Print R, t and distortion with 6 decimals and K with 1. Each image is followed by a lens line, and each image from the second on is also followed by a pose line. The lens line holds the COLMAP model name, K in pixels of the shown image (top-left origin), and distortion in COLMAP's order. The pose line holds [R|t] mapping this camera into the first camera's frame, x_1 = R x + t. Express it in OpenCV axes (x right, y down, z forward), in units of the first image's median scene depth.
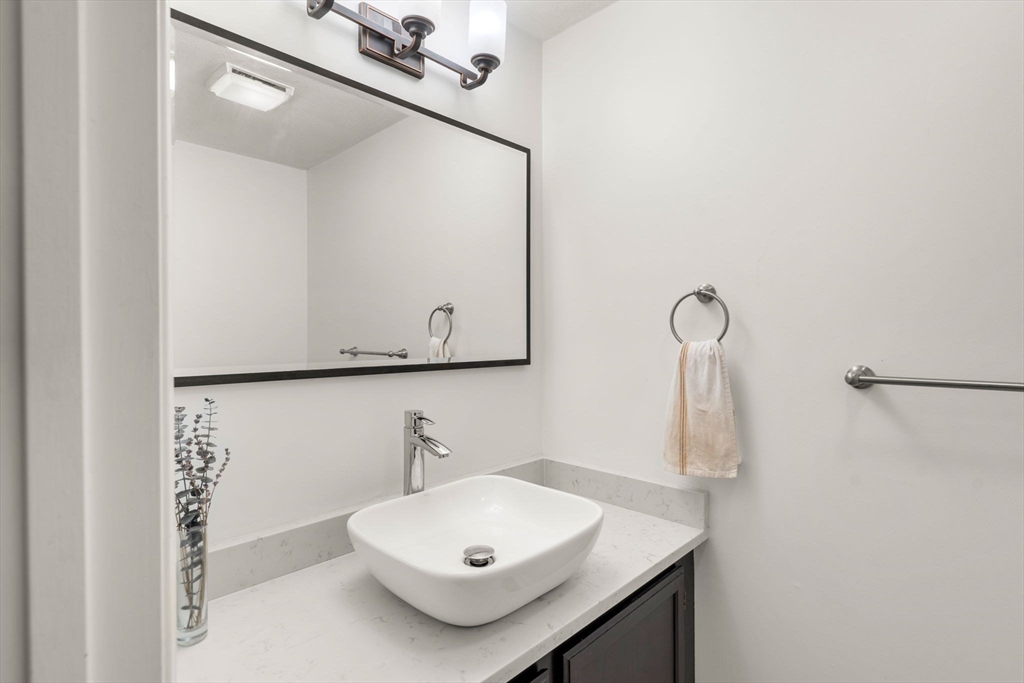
lens RADIAL K [[480.6, 0, 511.6], [0, 480.6, 332.4], [0, 0, 1]] dist [-0.000344, 0.000163]
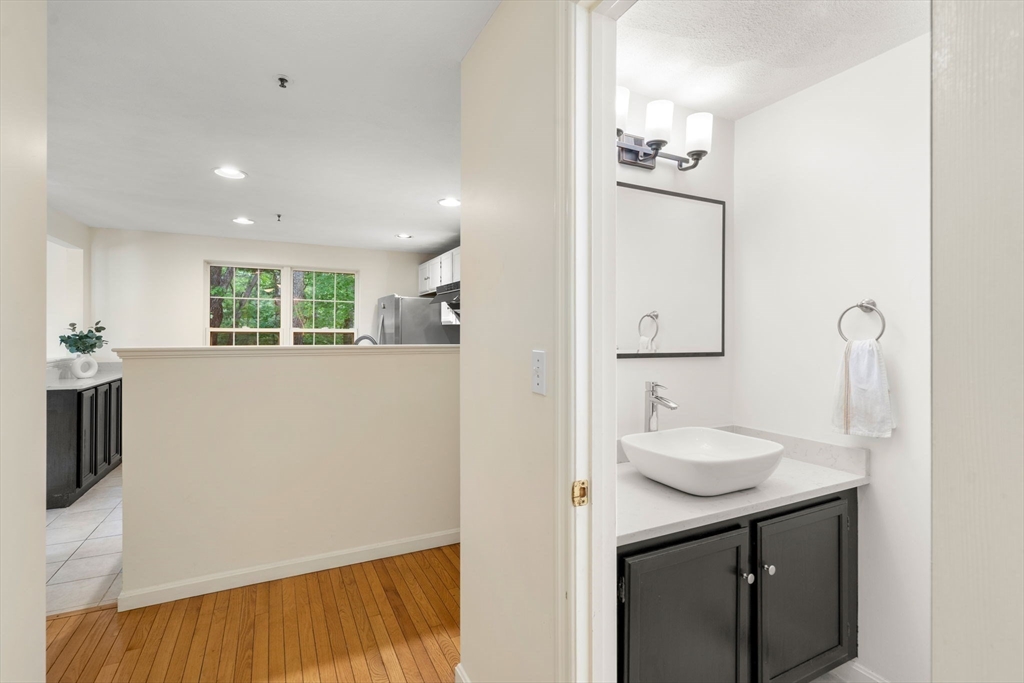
lens RADIAL K [[480.6, 0, 511.6], [0, 480.6, 332.4], [0, 0, 1]] dist [-0.000344, 0.000163]
pose [[0.949088, 0.005726, -0.314958, -0.137890], [-0.005697, 0.999983, 0.001013, 0.000015], [0.314958, 0.000833, 0.949105, -0.657645]]
